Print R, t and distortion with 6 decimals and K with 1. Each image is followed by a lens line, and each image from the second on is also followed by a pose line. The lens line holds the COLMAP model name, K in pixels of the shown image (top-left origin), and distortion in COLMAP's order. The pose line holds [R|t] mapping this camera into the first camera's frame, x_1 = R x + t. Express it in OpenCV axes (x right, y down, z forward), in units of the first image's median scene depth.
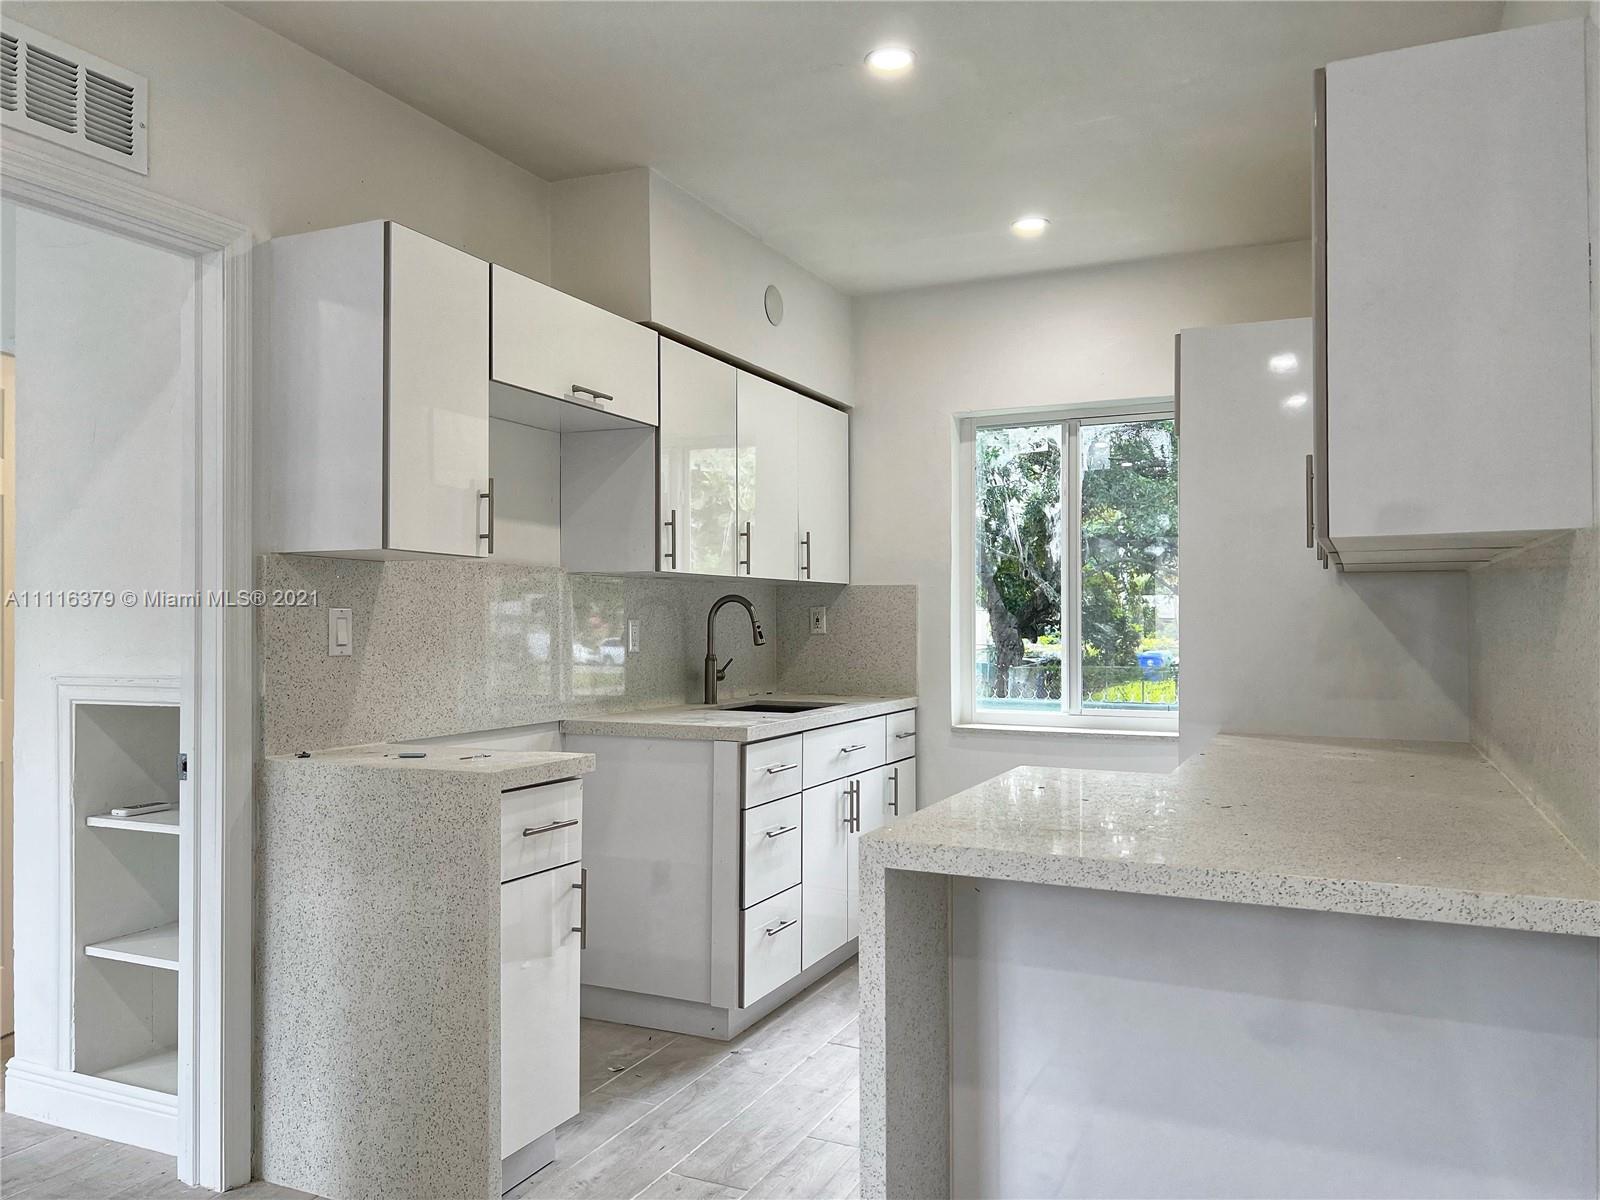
lens RADIAL K [[1207.4, 0, 798.2], [0, 1207.4, 604.6], [0, 0, 1]] dist [0.035937, -0.040313]
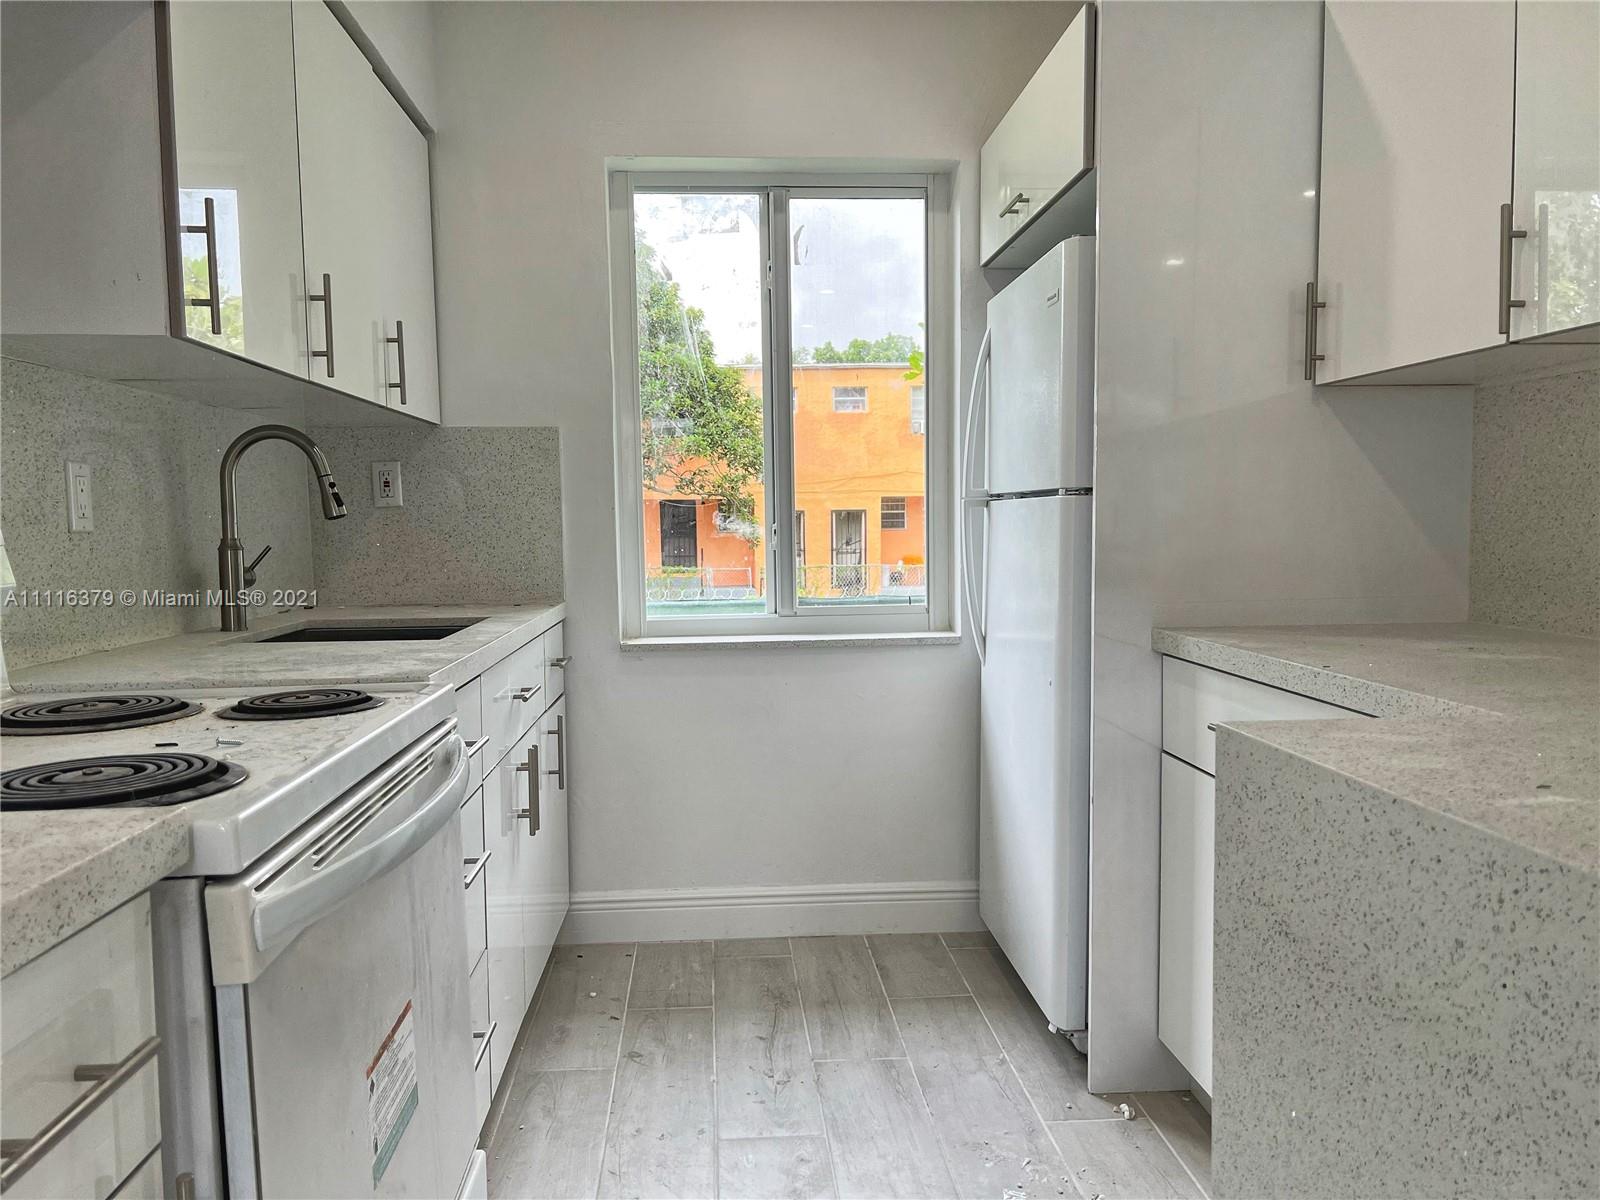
lens RADIAL K [[1207.4, 0, 800.7], [0, 1207.4, 595.0], [0, 0, 1]] dist [0.035937, -0.040313]
pose [[0.875439, -0.043345, 0.481382, -0.110472], [0.008945, 0.997253, 0.073528, 0.029055], [-0.483247, -0.060064, 0.873421, 0.411066]]
